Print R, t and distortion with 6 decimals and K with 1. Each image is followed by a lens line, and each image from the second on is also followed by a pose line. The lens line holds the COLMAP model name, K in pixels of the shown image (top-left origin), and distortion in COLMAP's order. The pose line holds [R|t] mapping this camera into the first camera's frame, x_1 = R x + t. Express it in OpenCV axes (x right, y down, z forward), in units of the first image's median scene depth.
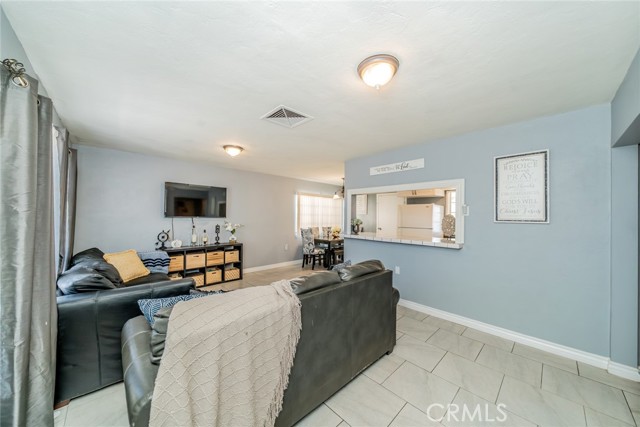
lens RADIAL K [[223.7, 0, 319.3], [0, 223.7, 214.3], [0, 0, 1]] dist [-0.006682, -0.000028]
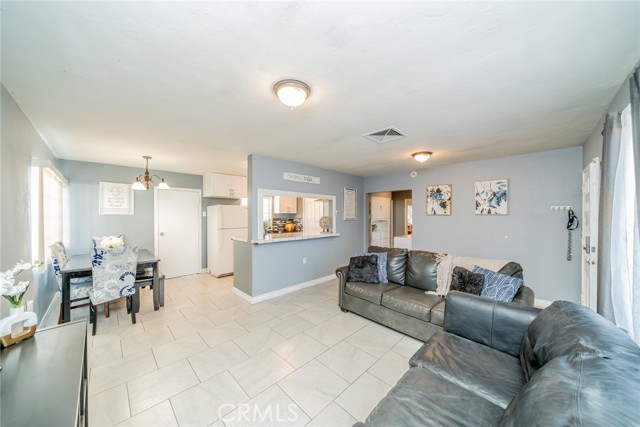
lens RADIAL K [[218.4, 0, 319.6], [0, 218.4, 215.0], [0, 0, 1]] dist [-0.007500, 0.000089]
pose [[-0.020987, -0.011932, 0.999709, -0.634176], [-0.008398, 0.999896, 0.011757, -0.016789], [-0.999744, -0.008149, -0.021085, 0.680755]]
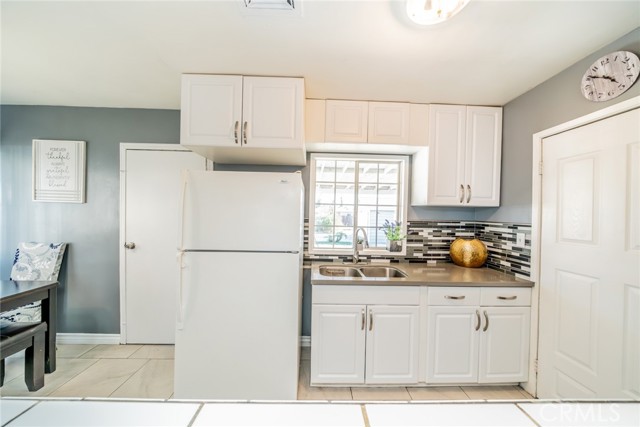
lens RADIAL K [[218.4, 0, 319.6], [0, 218.4, 215.0], [0, 0, 1]] dist [-0.007500, 0.000089]
pose [[0.666260, -0.004687, 0.745705, 0.298990], [-0.019796, 0.999517, 0.023970, 0.003722], [-0.745457, -0.030732, 0.665845, 0.782290]]
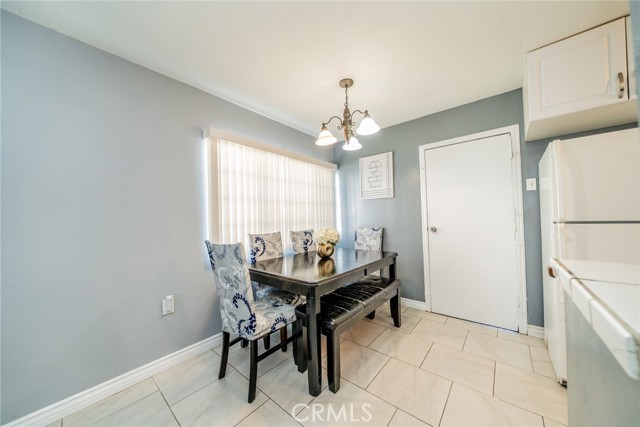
lens RADIAL K [[218.4, 0, 319.6], [0, 218.4, 215.0], [0, 0, 1]] dist [-0.007500, 0.000089]
pose [[0.993670, -0.036503, 0.106241, 0.035747], [0.037160, 0.999300, -0.004212, 0.043466], [-0.106013, 0.008134, 0.994331, 0.867473]]
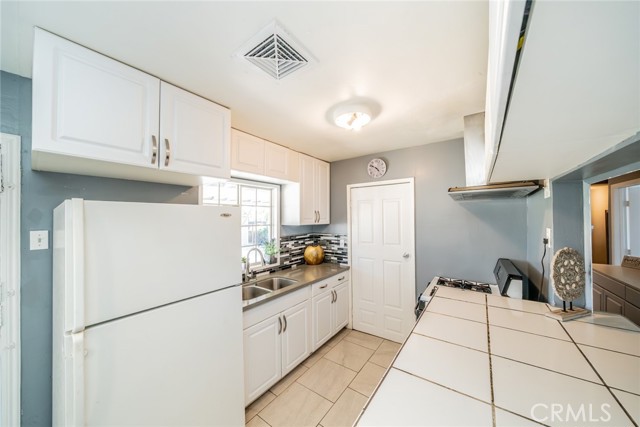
lens RADIAL K [[218.4, 0, 319.6], [0, 218.4, 215.0], [0, 0, 1]] dist [-0.007500, 0.000089]
pose [[-0.182416, -0.000246, 0.983221, 0.175536], [-0.005431, 0.999985, -0.000758, -0.036392], [-0.983206, -0.005478, -0.182415, 0.957738]]
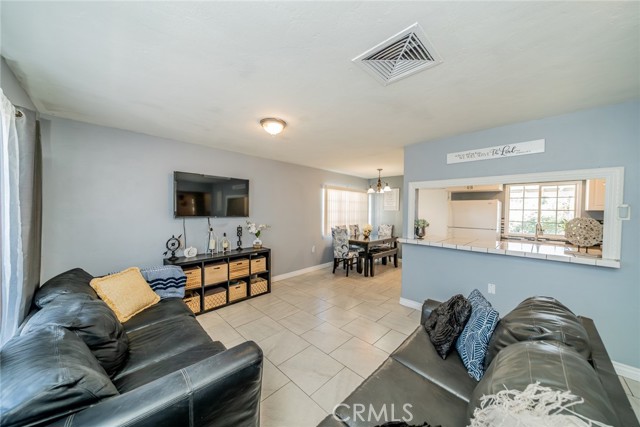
lens RADIAL K [[218.4, 0, 319.6], [0, 218.4, 215.0], [0, 0, 1]] dist [-0.007500, 0.000089]
pose [[0.999552, -0.001151, 0.029915, -0.186257], [0.000093, 0.999375, 0.035362, -0.019882], [-0.029937, -0.035344, 0.998927, 0.206647]]
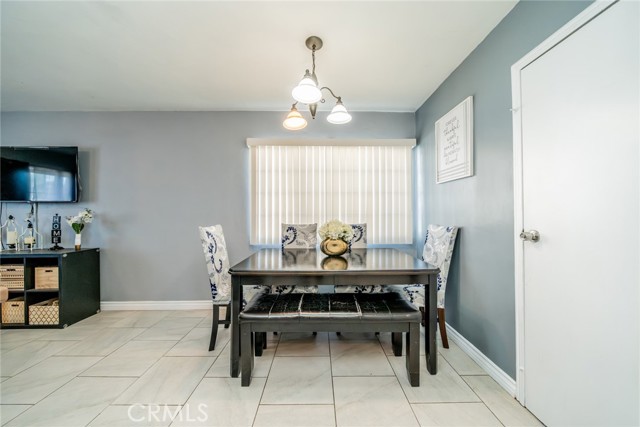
lens RADIAL K [[218.4, 0, 319.6], [0, 218.4, 215.0], [0, 0, 1]] dist [-0.007500, 0.000089]
pose [[0.728614, -0.014392, -0.684773, 0.368404], [0.019946, 0.999801, 0.000210, 0.057884], [0.684634, -0.013811, 0.728756, 1.027783]]
